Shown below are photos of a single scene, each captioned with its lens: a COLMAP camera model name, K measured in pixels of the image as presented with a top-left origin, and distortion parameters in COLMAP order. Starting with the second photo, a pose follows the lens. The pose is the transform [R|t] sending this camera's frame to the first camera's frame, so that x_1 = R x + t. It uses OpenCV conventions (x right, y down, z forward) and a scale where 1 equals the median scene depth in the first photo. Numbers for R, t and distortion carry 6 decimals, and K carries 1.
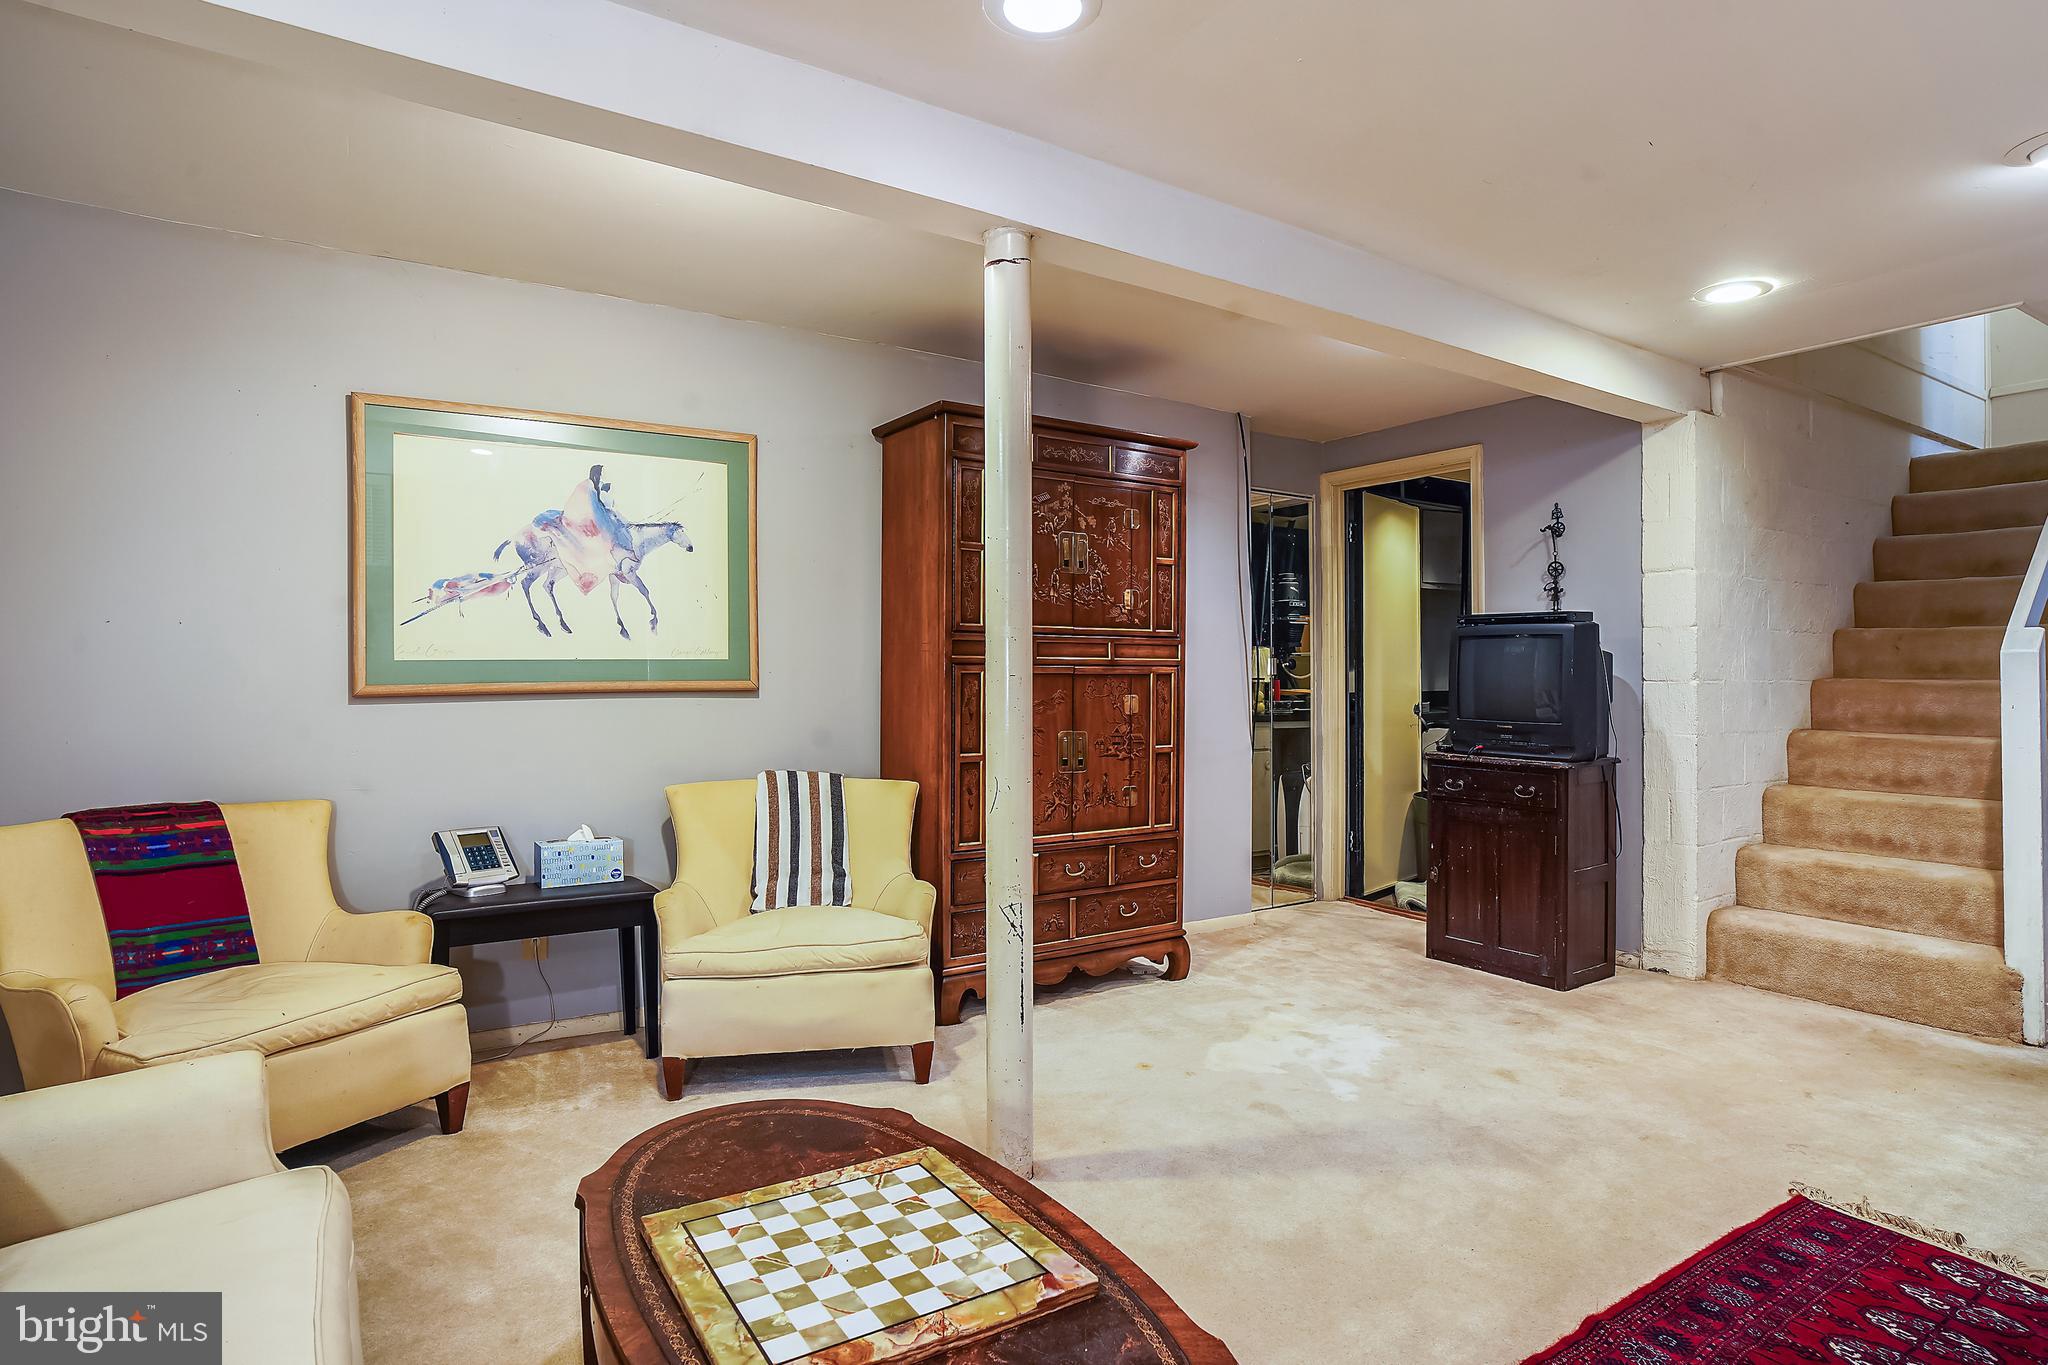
lens RADIAL K [[1087.1, 0, 1014.2], [0, 1087.1, 673.5], [0, 0, 1]] dist [-0.033151, 0.004525]
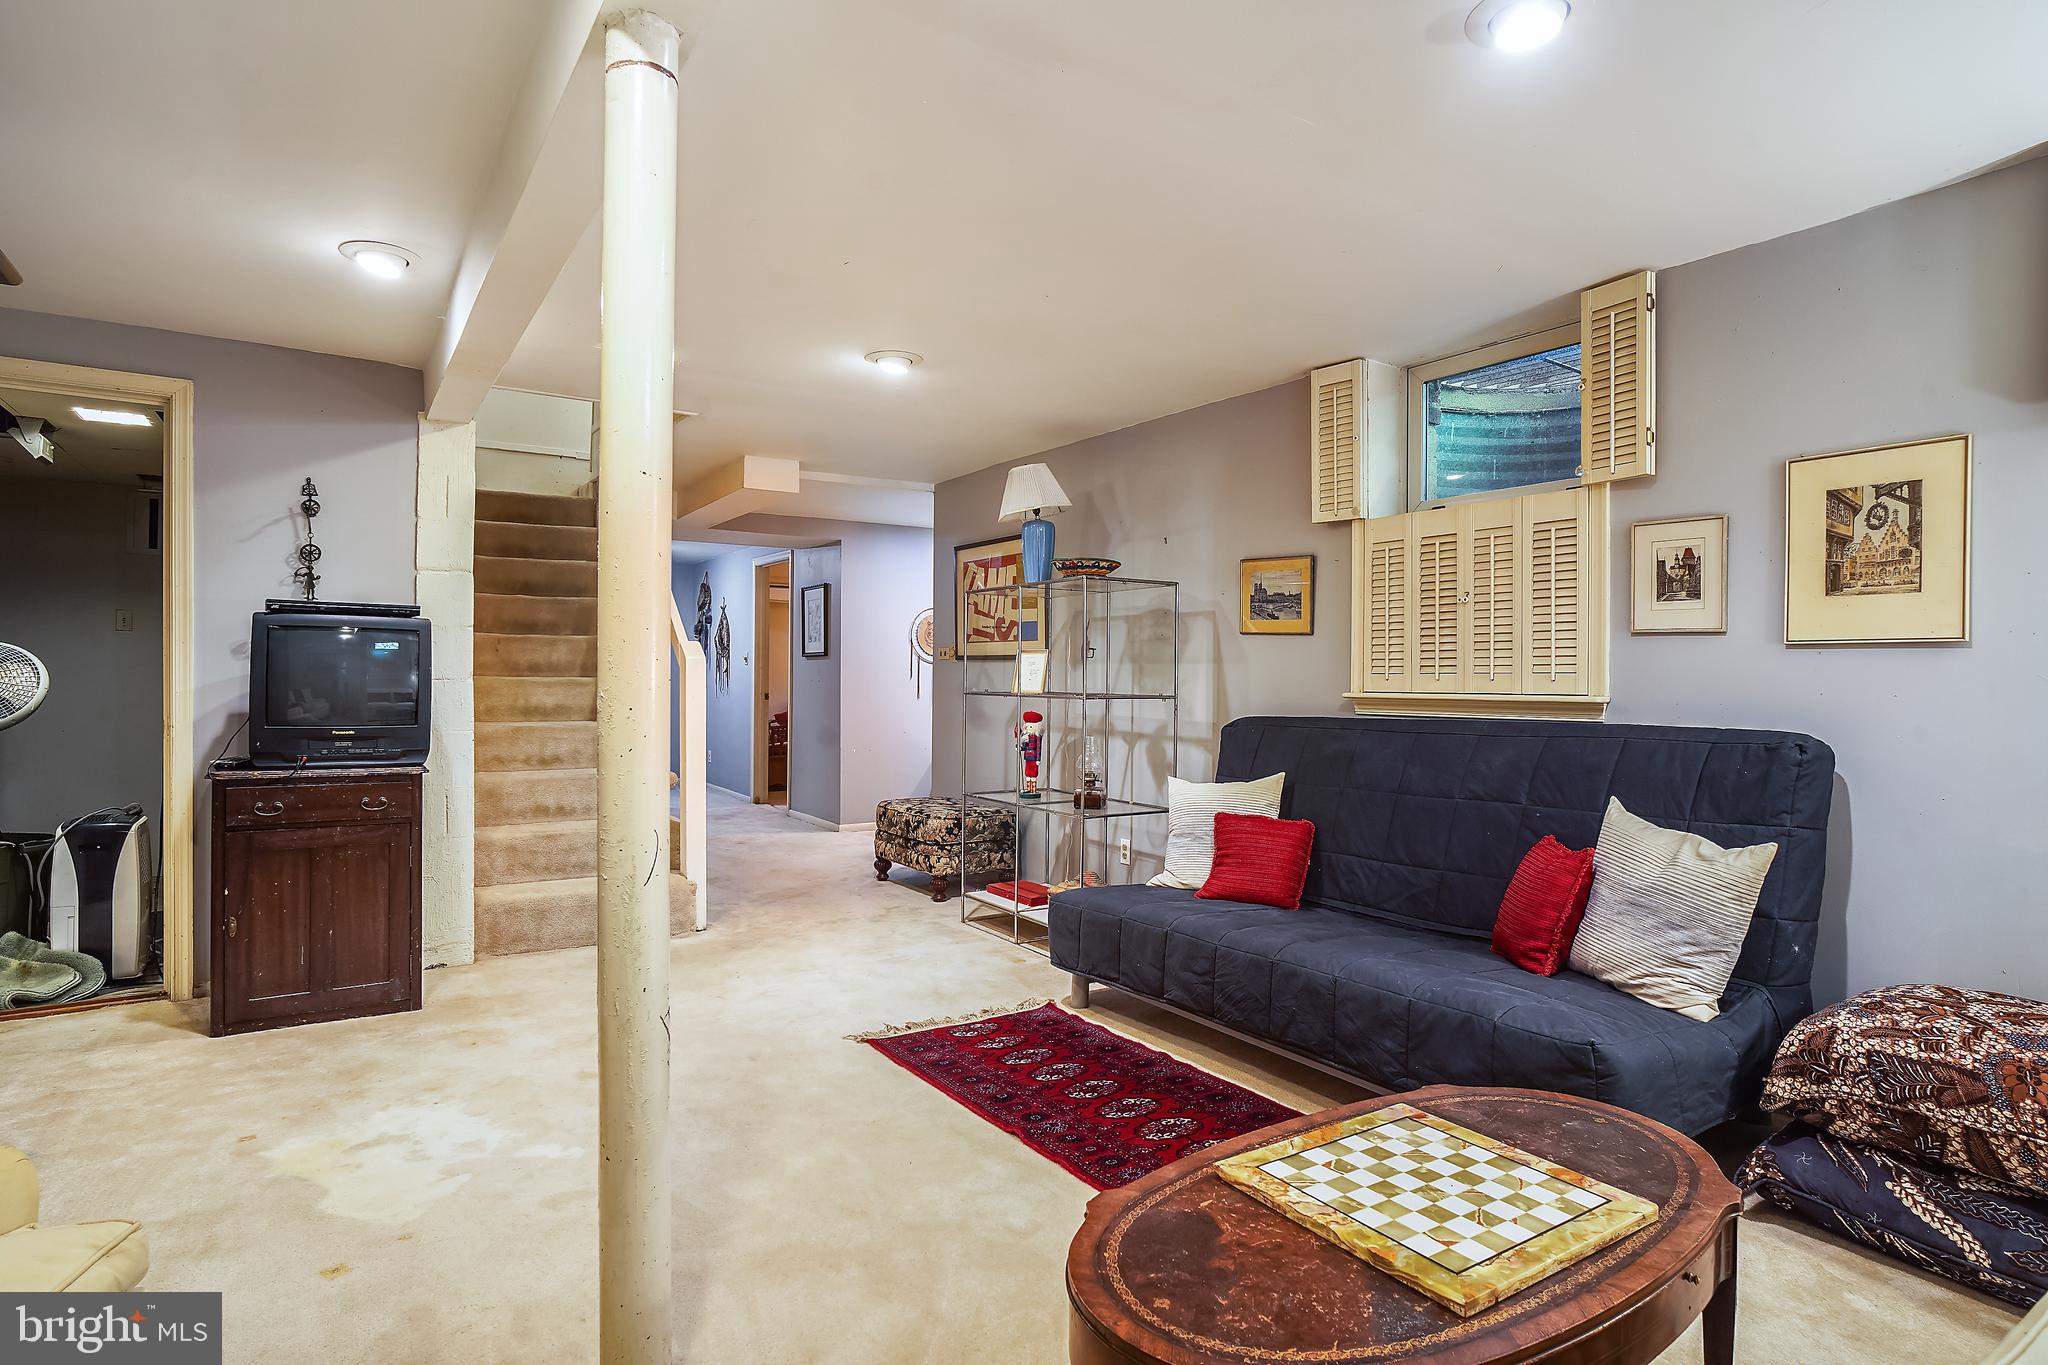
lens RADIAL K [[1087.1, 0, 1012.5], [0, 1087.1, 684.5], [0, 0, 1]] dist [-0.033151, 0.004525]
pose [[-0.006406, -0.010154, 0.999928, -0.442696], [-0.007435, 0.999921, 0.010106, -0.002497], [-0.999952, -0.007369, -0.006481, 0.501929]]
